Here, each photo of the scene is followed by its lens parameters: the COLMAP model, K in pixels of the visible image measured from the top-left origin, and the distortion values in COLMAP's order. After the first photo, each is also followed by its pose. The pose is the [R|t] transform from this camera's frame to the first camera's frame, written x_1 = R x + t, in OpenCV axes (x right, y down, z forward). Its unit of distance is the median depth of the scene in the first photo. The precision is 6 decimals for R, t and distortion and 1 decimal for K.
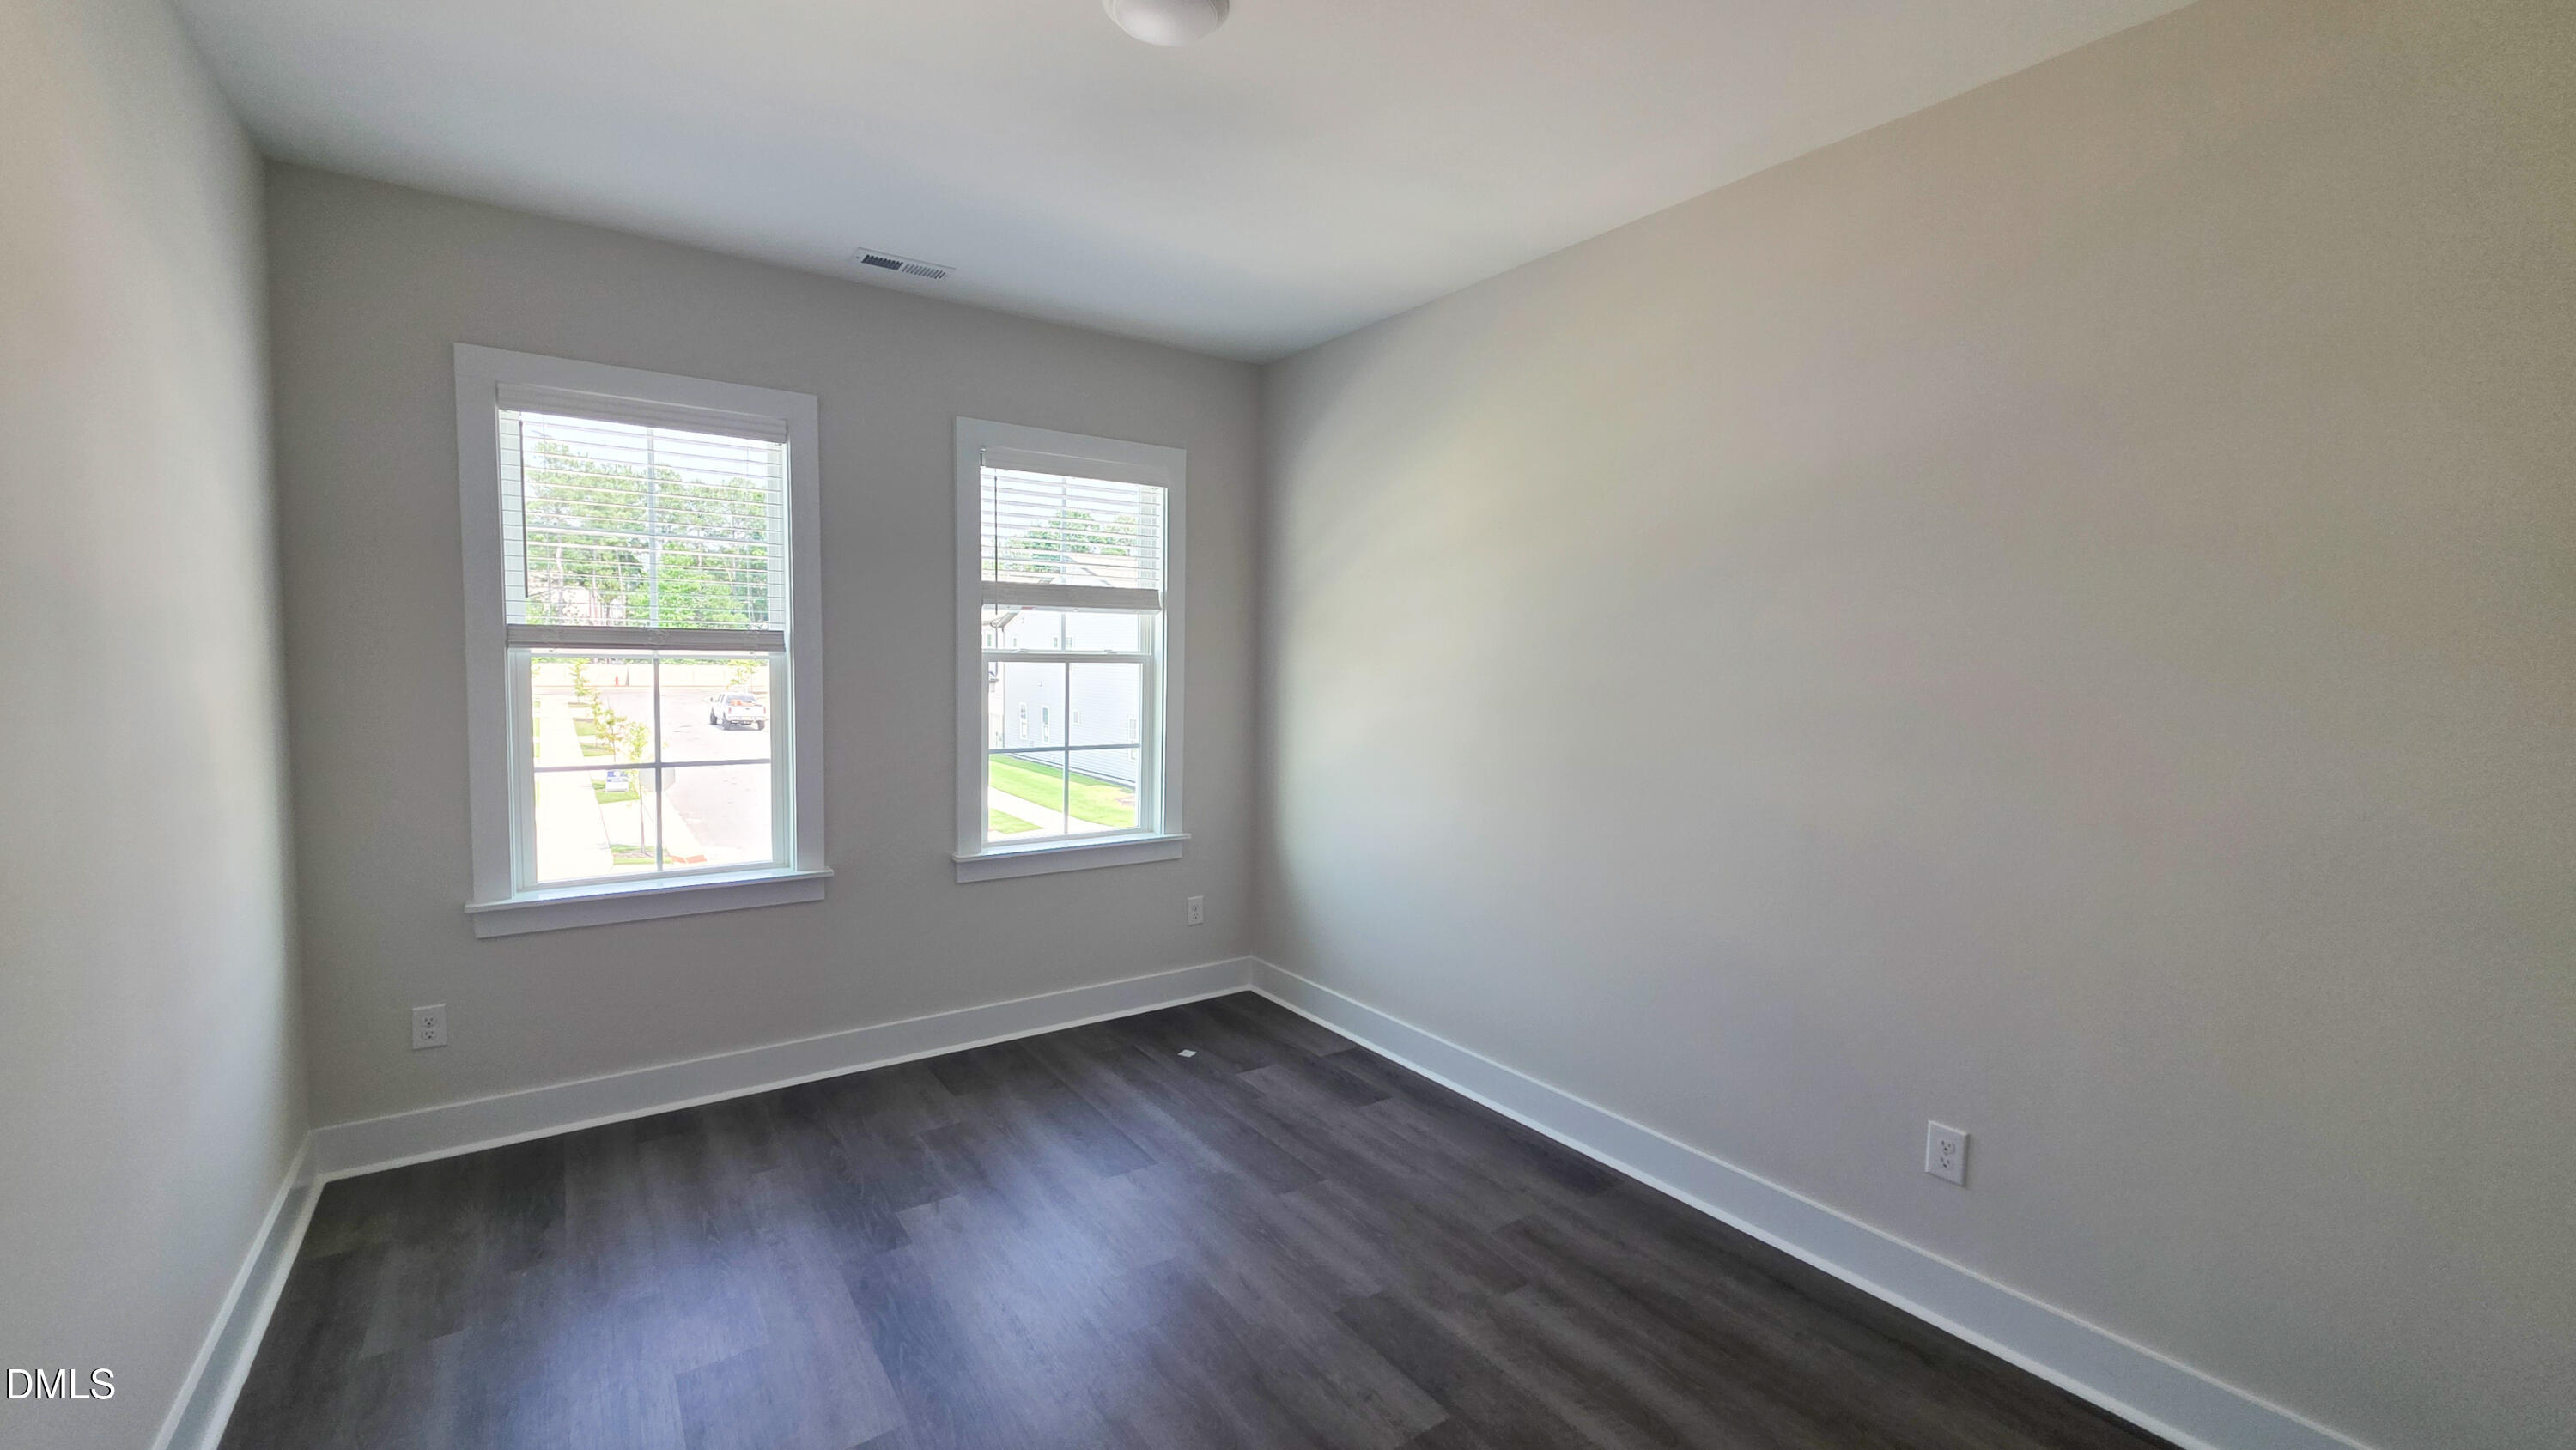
lens RADIAL K [[1030.3, 0, 1291.7], [0, 1030.3, 729.0], [0, 0, 1]] dist [0.002164, -0.000121]
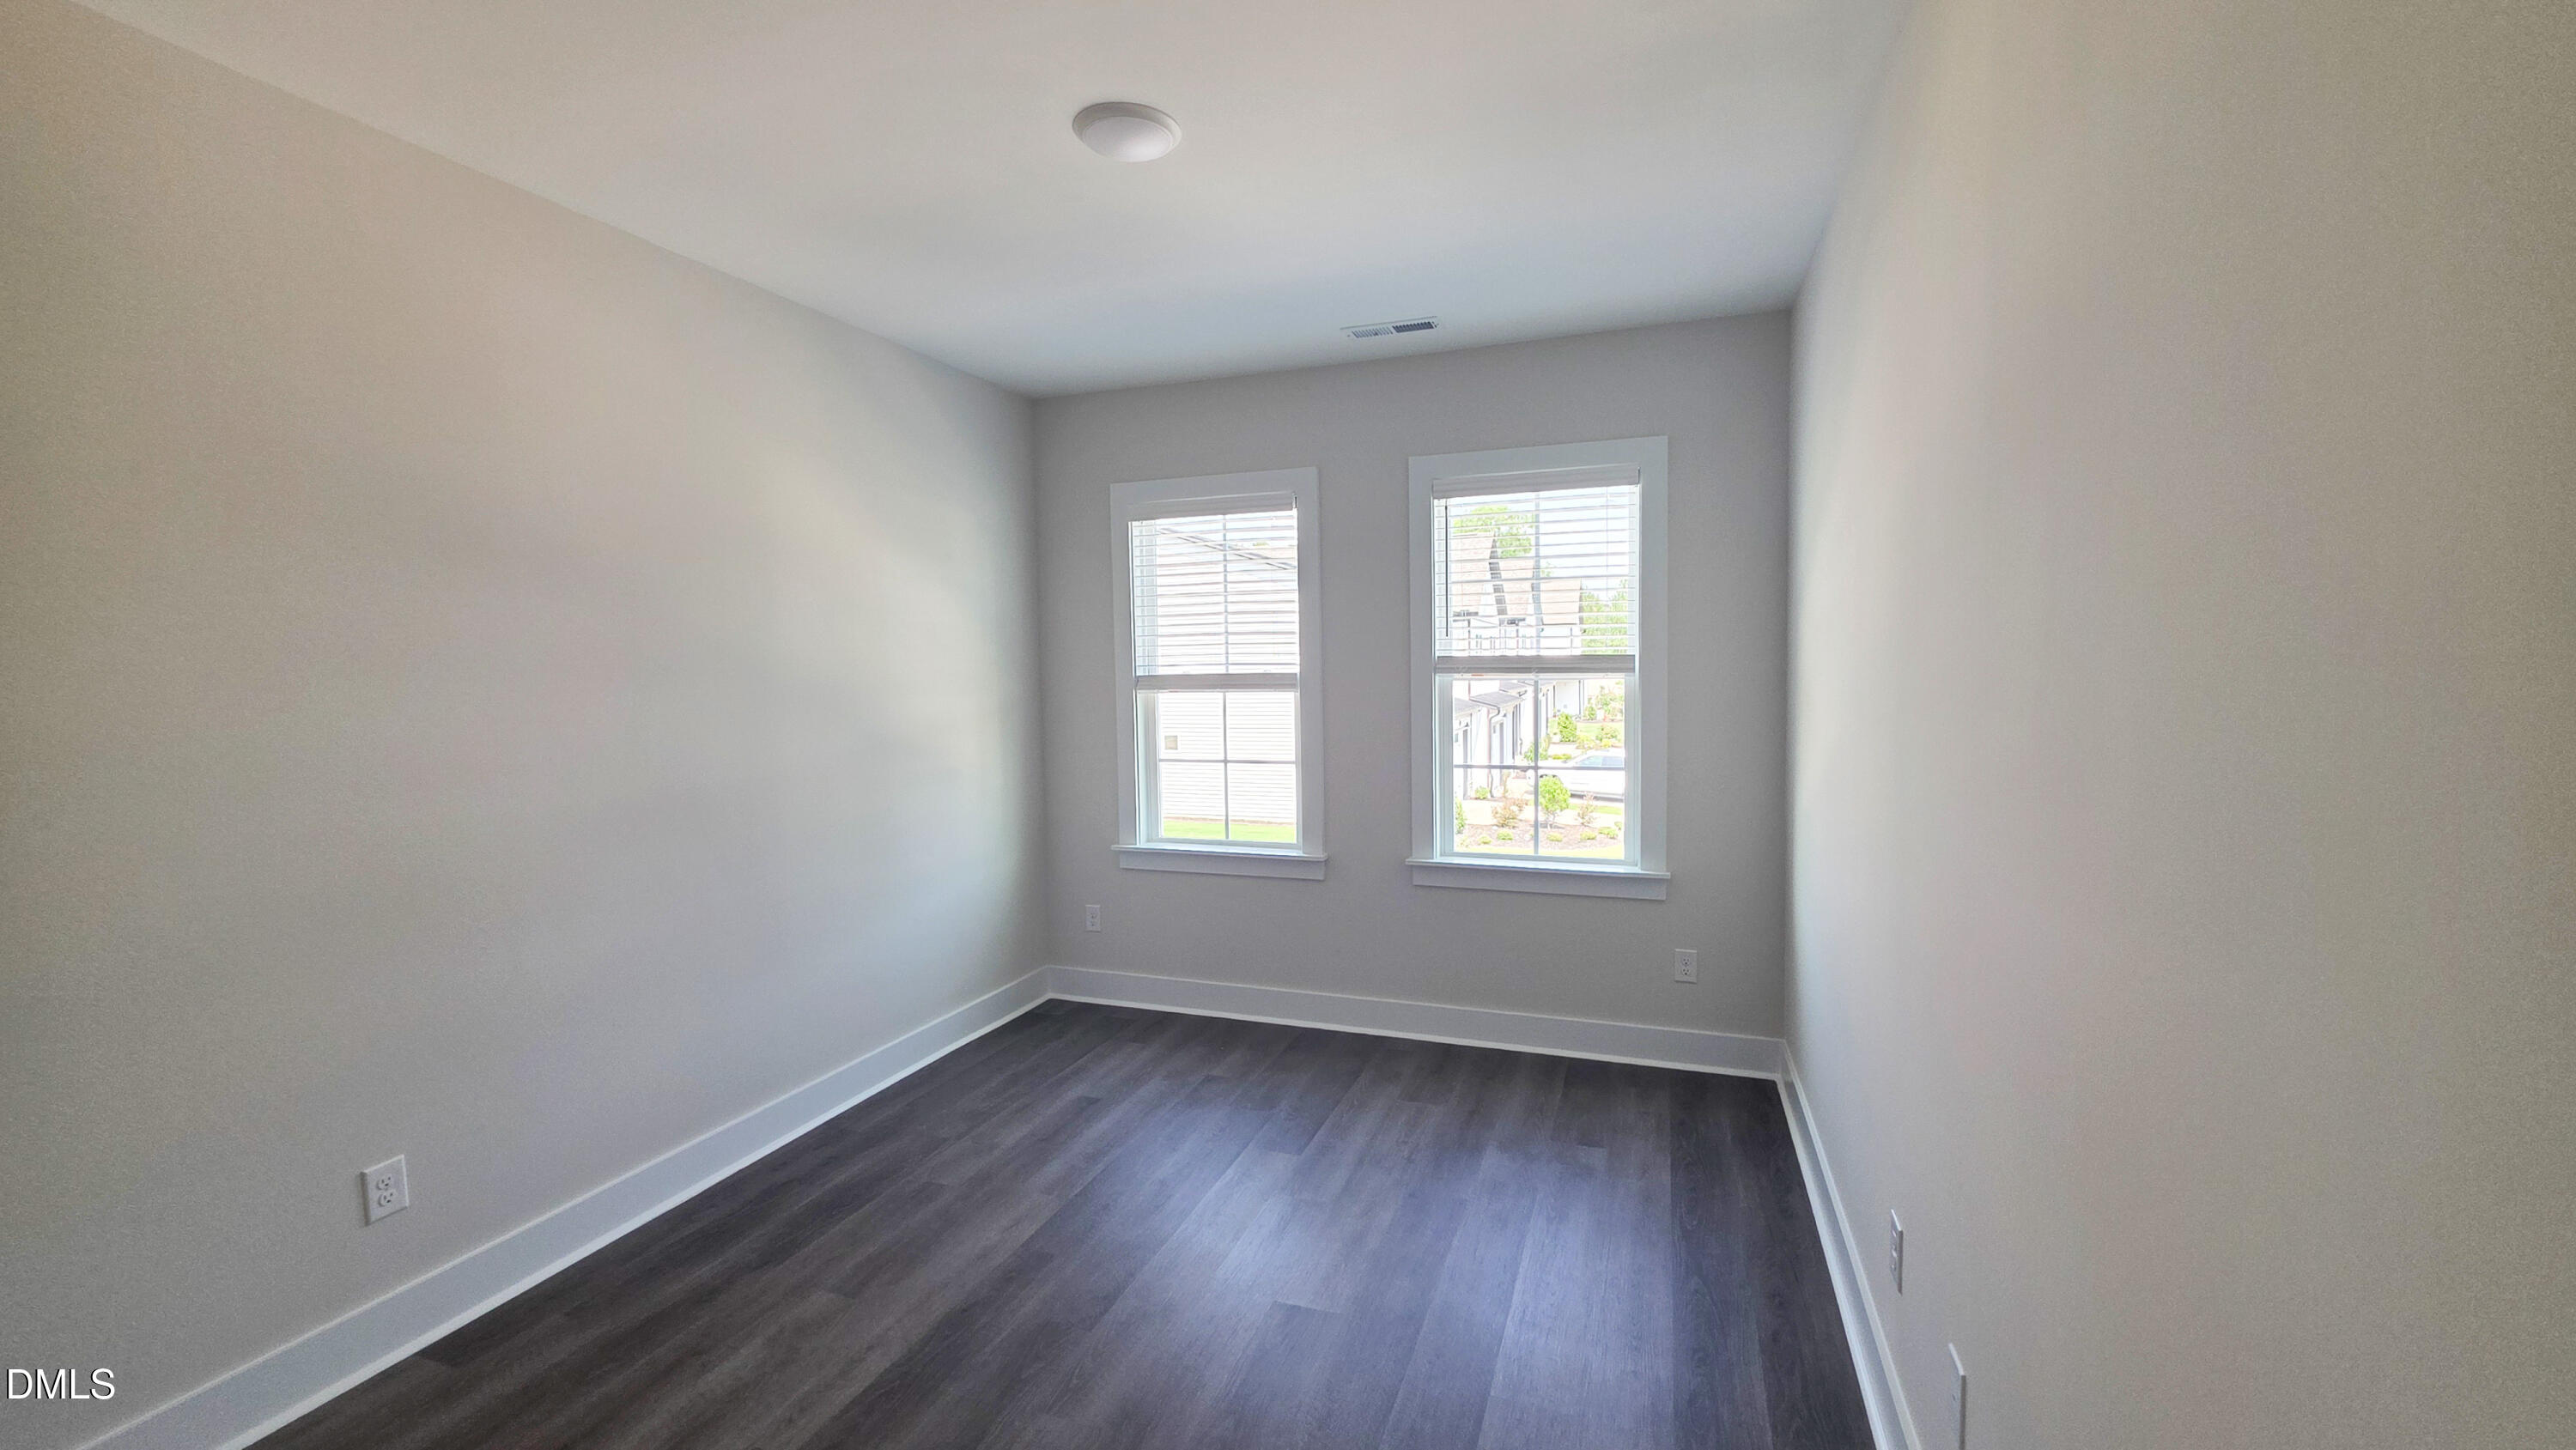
lens RADIAL K [[957.0, 0, 1285.6], [0, 957.0, 727.7], [0, 0, 1]] dist [0.000344, -0.000011]
pose [[0.597545, 0.024763, -0.801453, 0.383888], [-0.037559, 0.999290, 0.002872, -0.013338], [0.800955, 0.028385, 0.598051, 0.271440]]
